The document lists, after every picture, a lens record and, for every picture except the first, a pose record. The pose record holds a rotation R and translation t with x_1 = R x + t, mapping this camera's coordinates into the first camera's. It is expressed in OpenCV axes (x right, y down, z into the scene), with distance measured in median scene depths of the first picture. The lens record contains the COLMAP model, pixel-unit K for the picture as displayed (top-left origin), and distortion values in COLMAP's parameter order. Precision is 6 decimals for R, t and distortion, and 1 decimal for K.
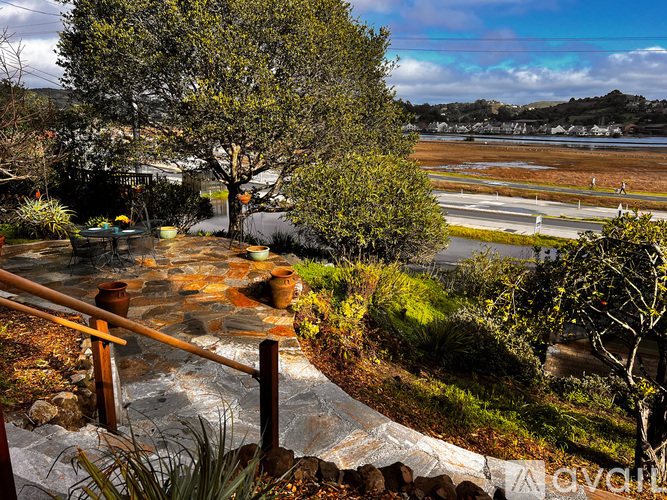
lens RADIAL K [[494.1, 0, 337.1], [0, 494.1, 249.2], [0, 0, 1]] dist [0.004157, -0.004640]
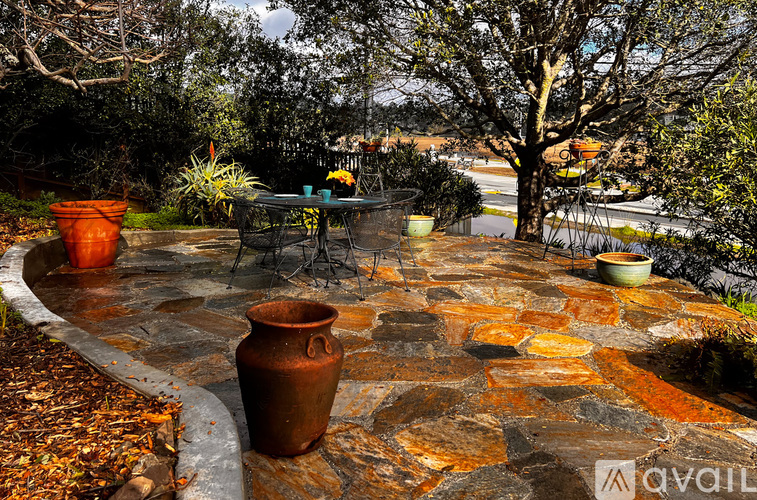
lens RADIAL K [[563.1, 0, 378.2], [0, 563.1, 247.2], [0, 0, 1]] dist [0.092899, 0.001463]
pose [[0.940023, 0.038001, -0.338989, -0.209237], [-0.062998, 0.996021, -0.063040, 0.037281], [0.335244, 0.080615, 0.938676, 0.499234]]
